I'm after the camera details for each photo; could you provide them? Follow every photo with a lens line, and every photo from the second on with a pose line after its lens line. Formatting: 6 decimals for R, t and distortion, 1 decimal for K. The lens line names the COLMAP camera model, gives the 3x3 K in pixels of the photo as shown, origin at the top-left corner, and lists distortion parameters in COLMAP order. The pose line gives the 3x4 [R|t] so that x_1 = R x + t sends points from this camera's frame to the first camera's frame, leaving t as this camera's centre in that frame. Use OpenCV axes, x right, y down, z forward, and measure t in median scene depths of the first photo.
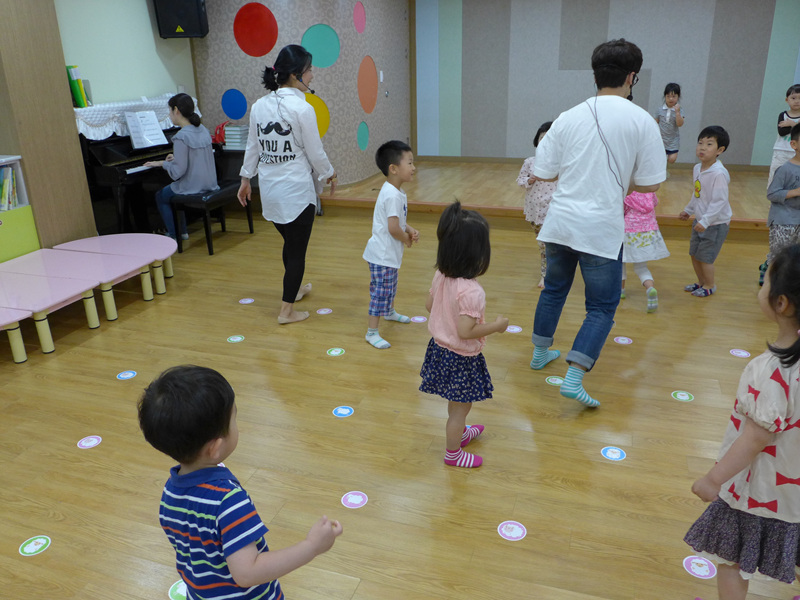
lens RADIAL K [[665.2, 0, 400.0], [0, 665.2, 300.0], [0, 0, 1]] dist [-0.002238, -0.002203]
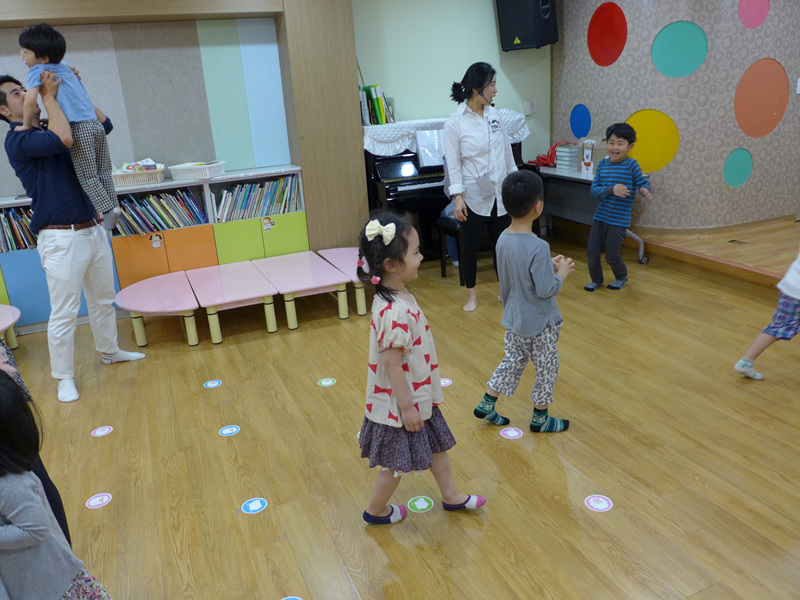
lens RADIAL K [[665.2, 0, 400.0], [0, 665.2, 300.0], [0, 0, 1]] dist [-0.002238, -0.002203]
pose [[0.656223, 0.214399, -0.723467, 0.338379], [-0.218758, 0.971663, 0.089526, -0.114536], [0.722161, 0.099516, 0.684529, 0.313723]]
